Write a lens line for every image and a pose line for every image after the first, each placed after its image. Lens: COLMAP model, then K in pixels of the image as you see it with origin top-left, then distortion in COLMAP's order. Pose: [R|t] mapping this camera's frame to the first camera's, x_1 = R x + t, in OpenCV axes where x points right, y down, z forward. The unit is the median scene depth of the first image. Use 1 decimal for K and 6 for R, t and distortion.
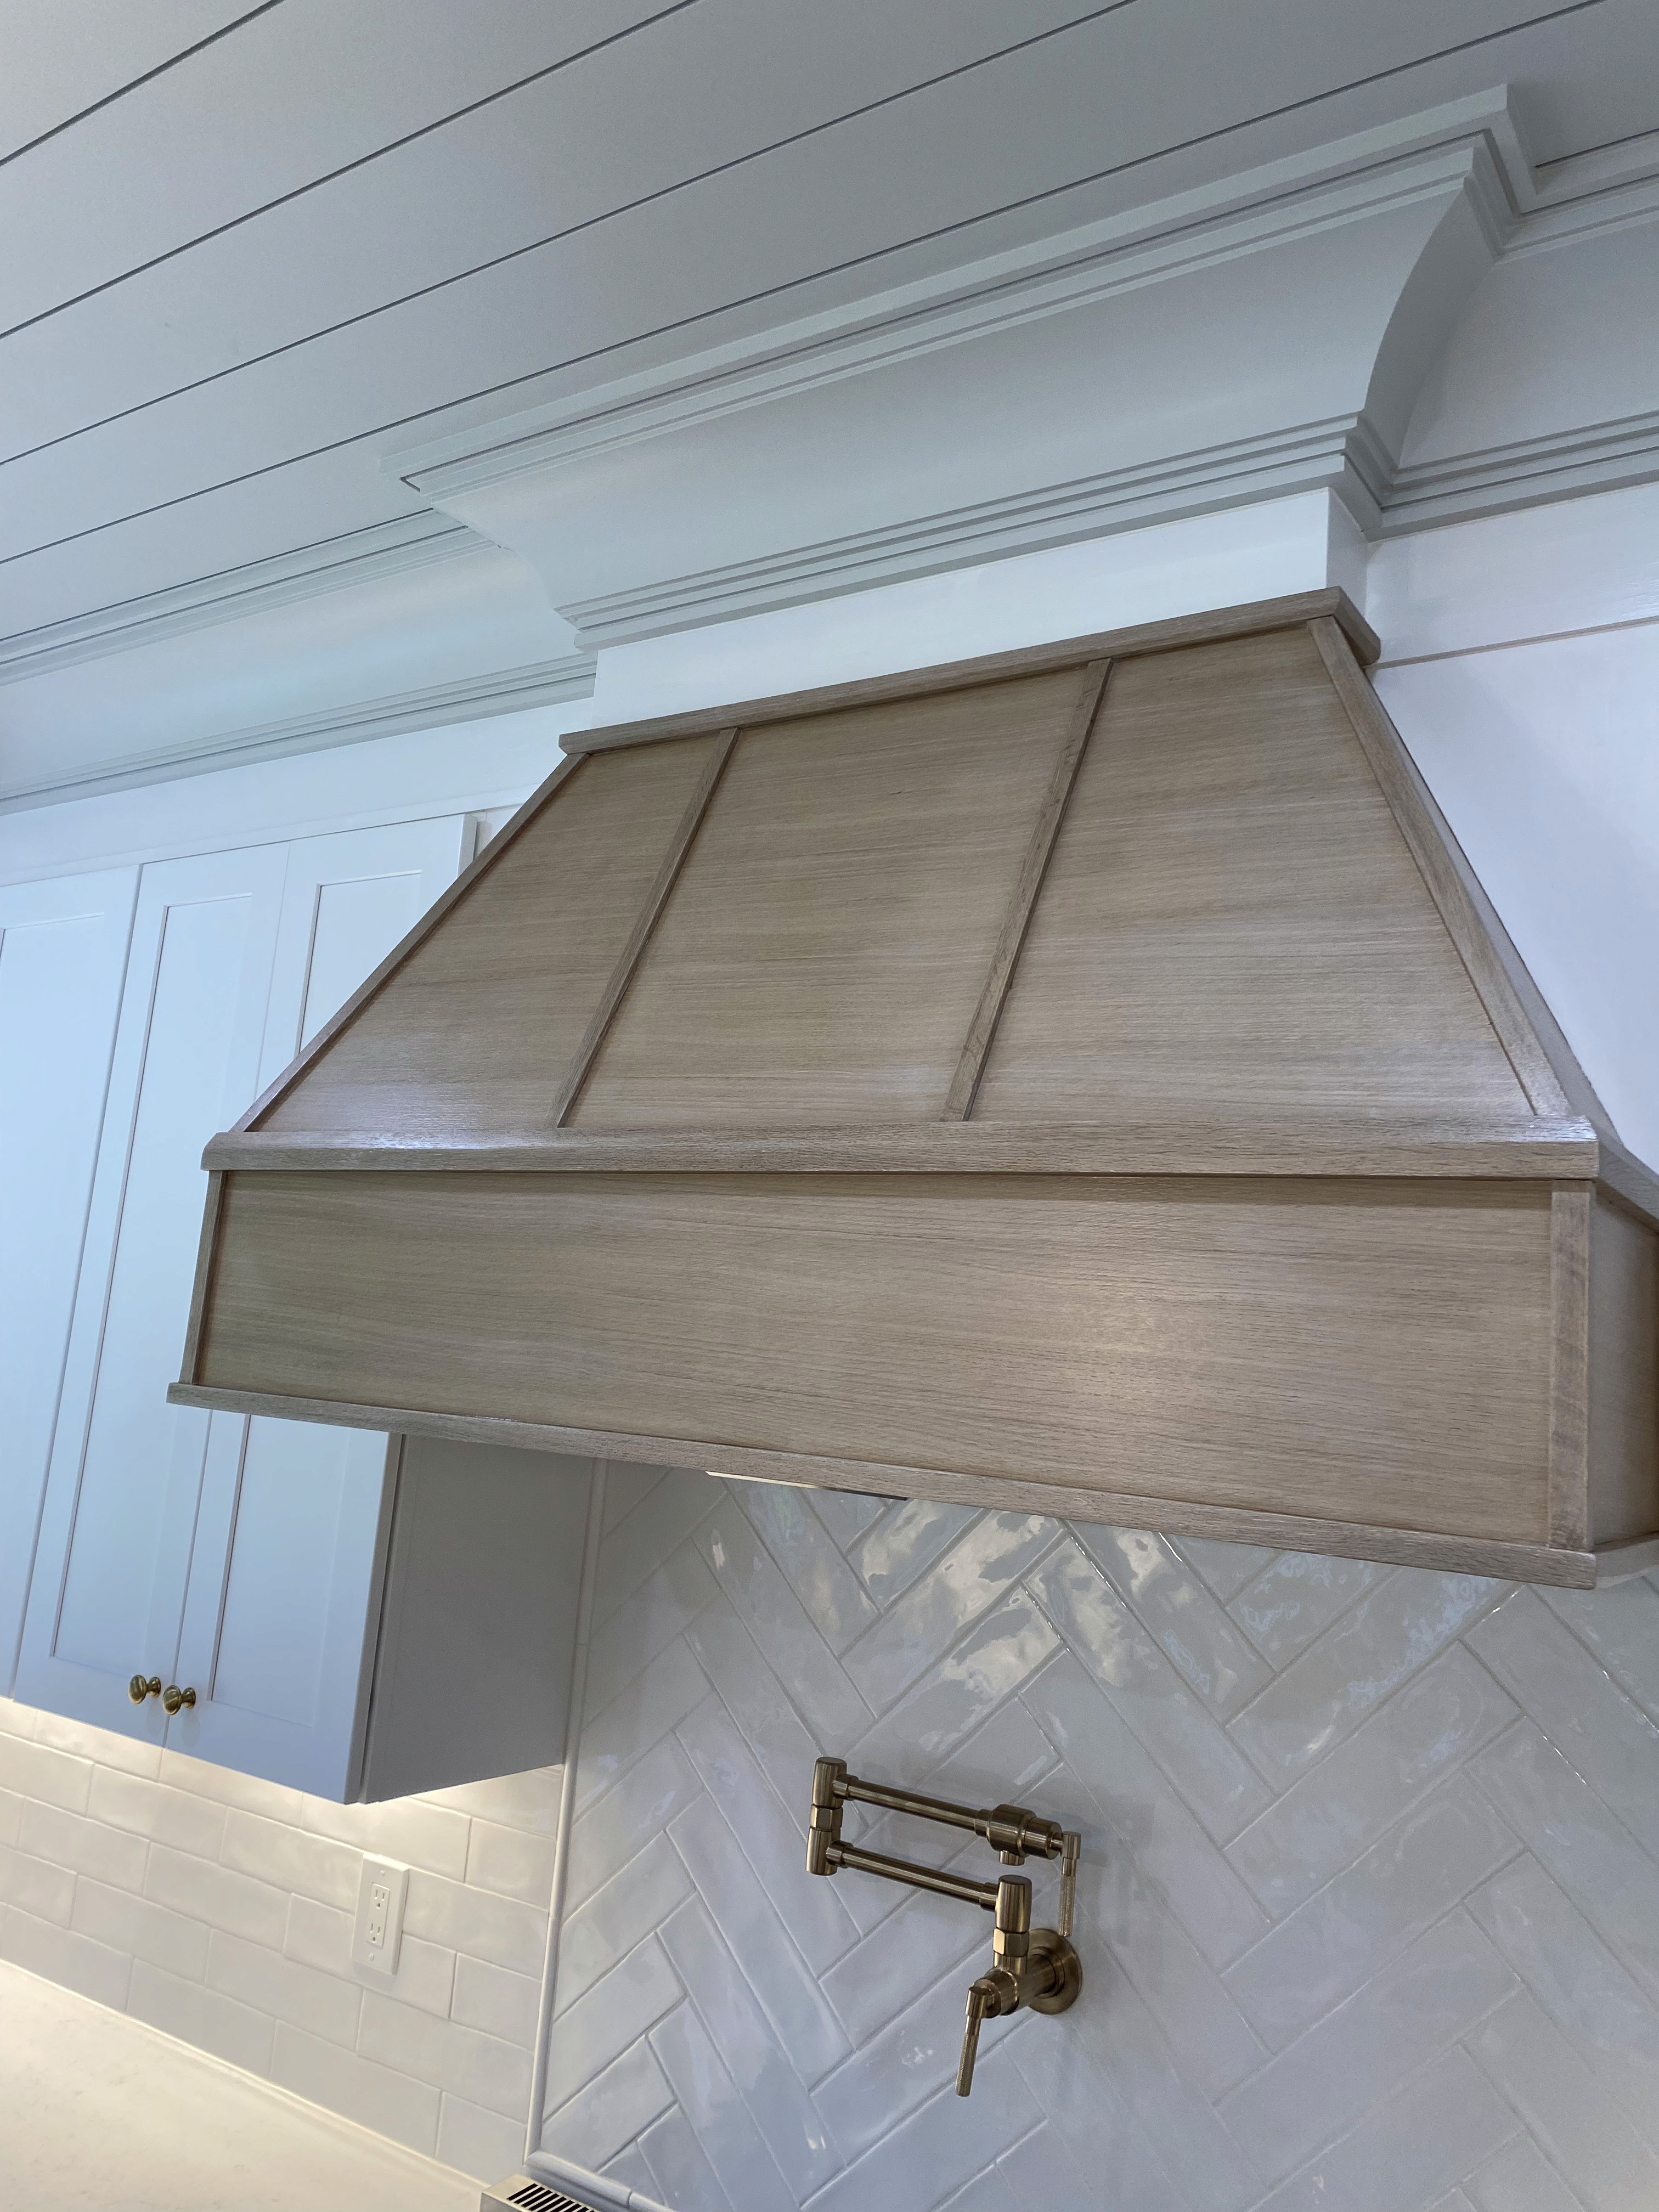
lens RADIAL K [[1686.2, 0, 831.9], [0, 1686.2, 1112.4], [0, 0, 1]] dist [0.033845, -0.004297]
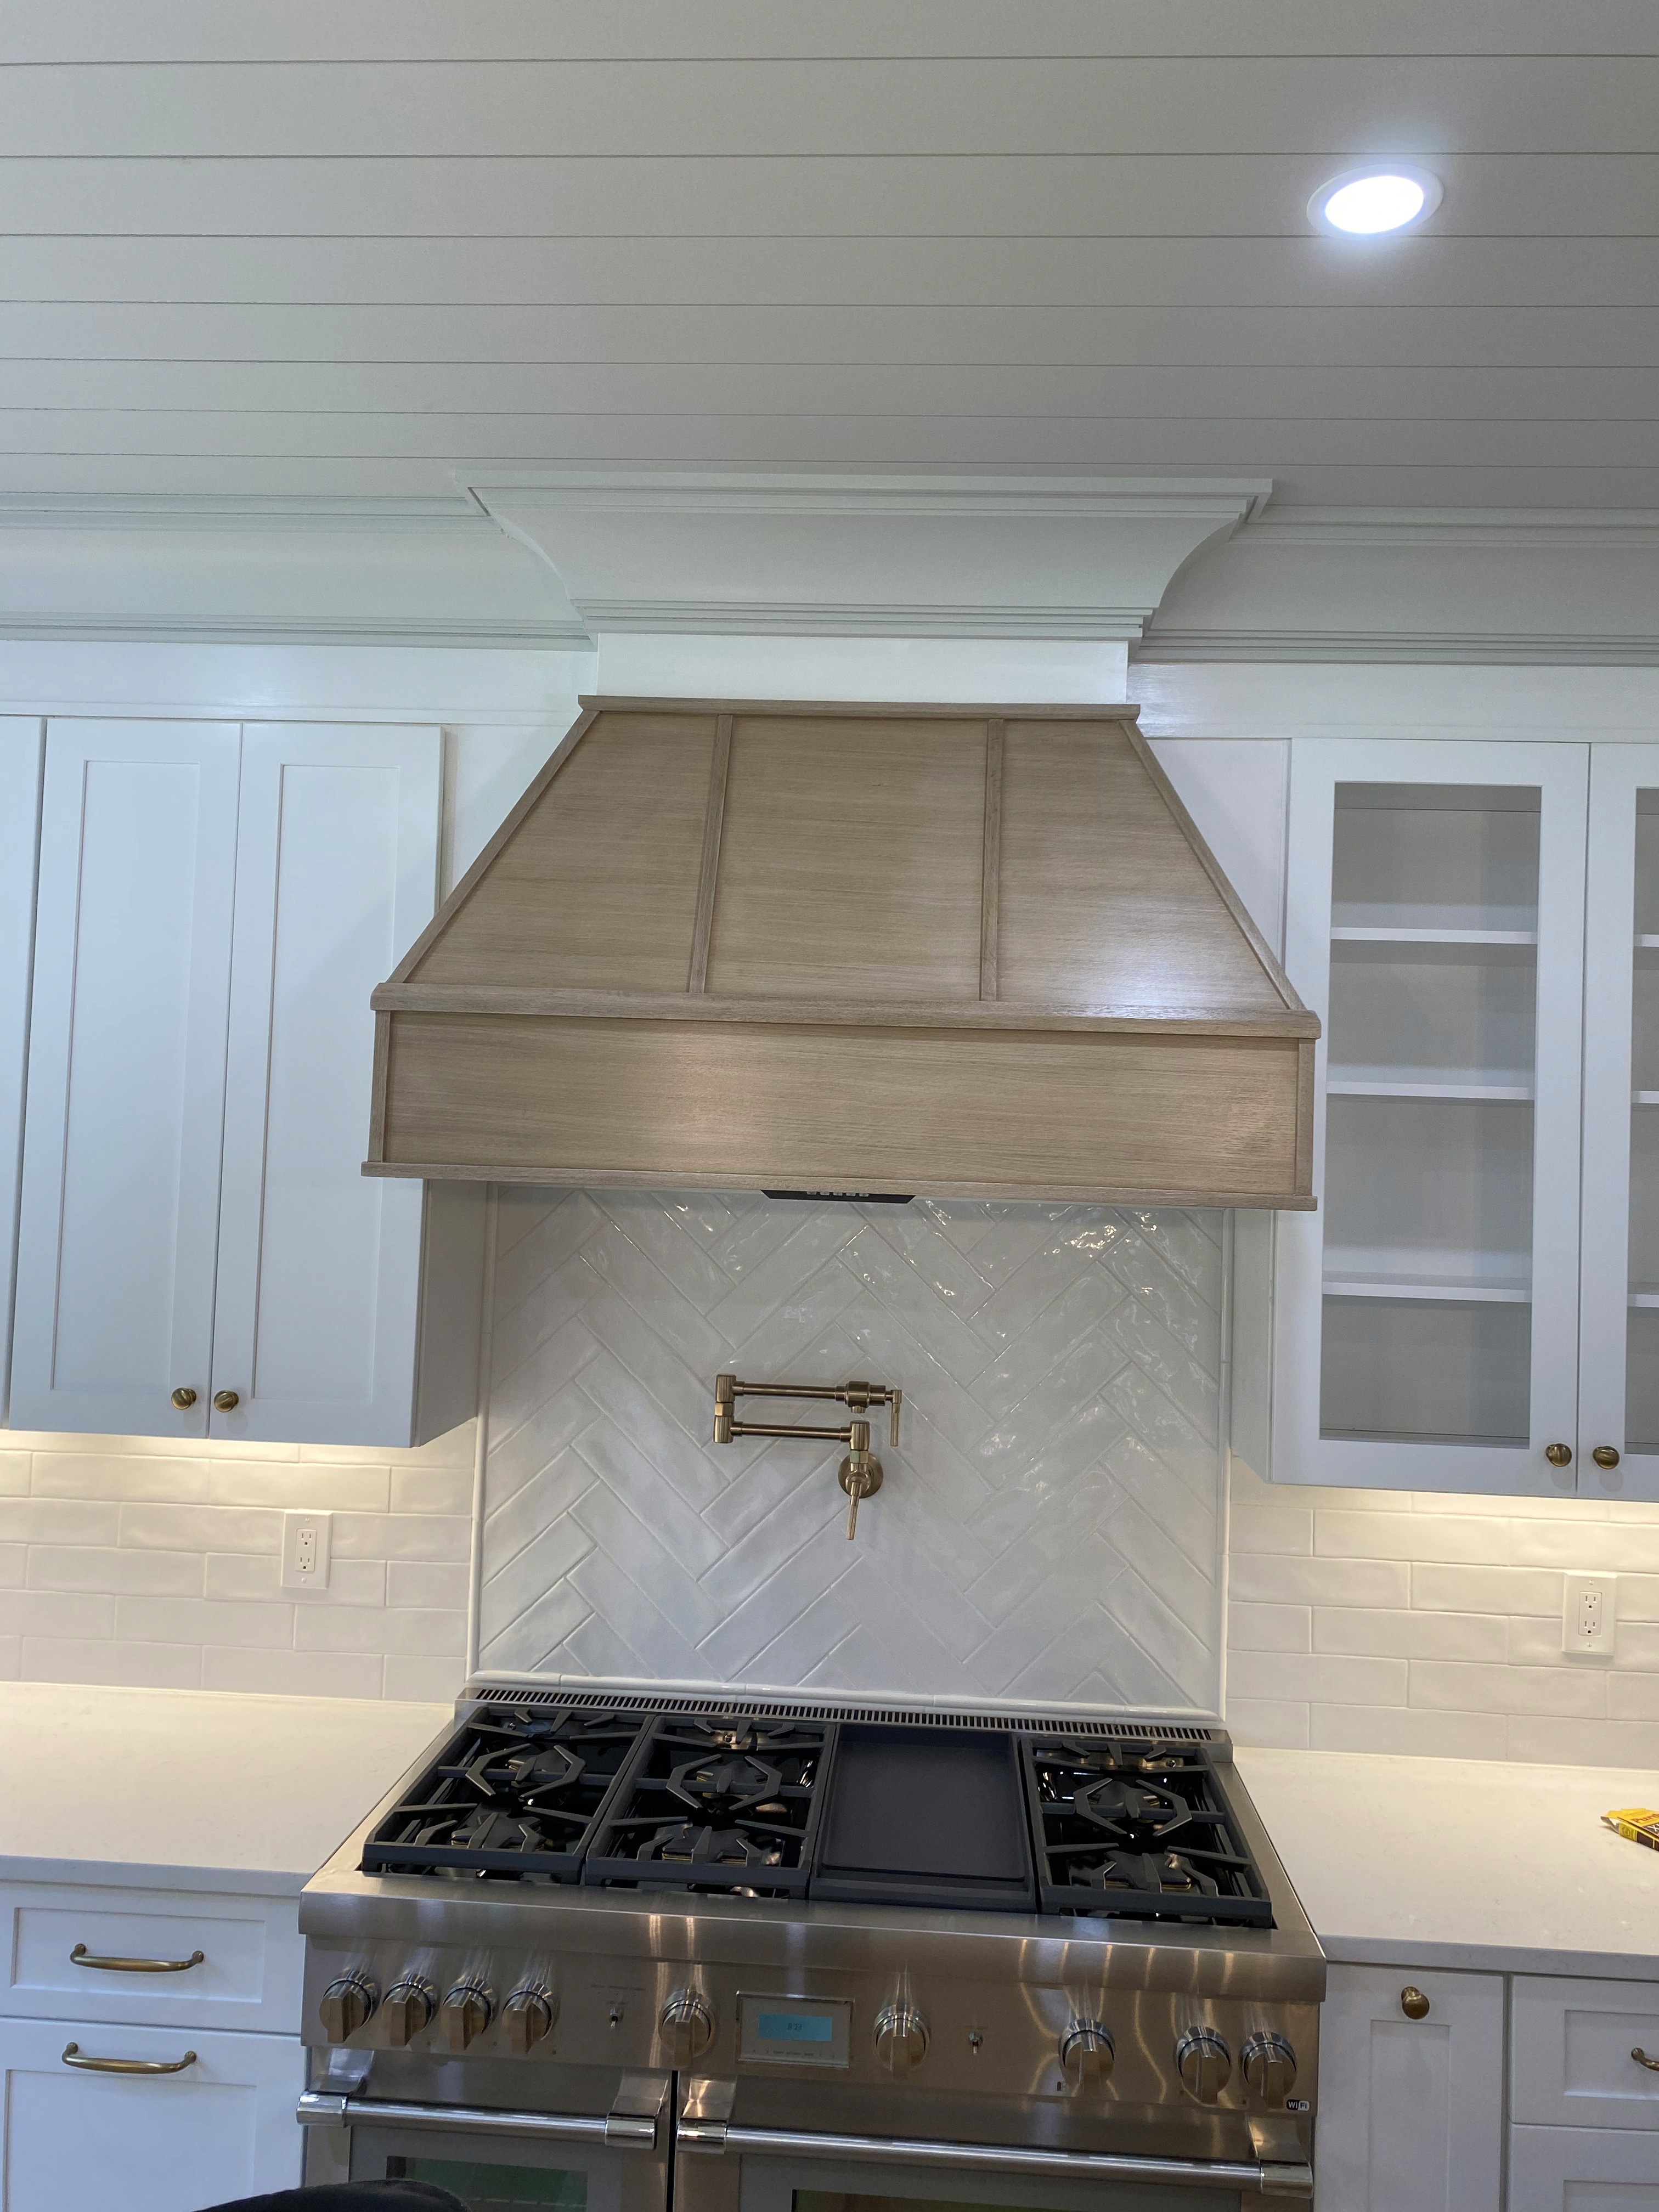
lens RADIAL K [[1688.9, 0, 829.5], [0, 1688.9, 1106.0], [0, 0, 1]] dist [0.126630, -0.121714]
pose [[0.869249, -0.037954, 0.492915, -0.740976], [-0.038014, 0.988965, 0.143187, -0.103109], [-0.492911, -0.143203, 0.858214, -0.396092]]
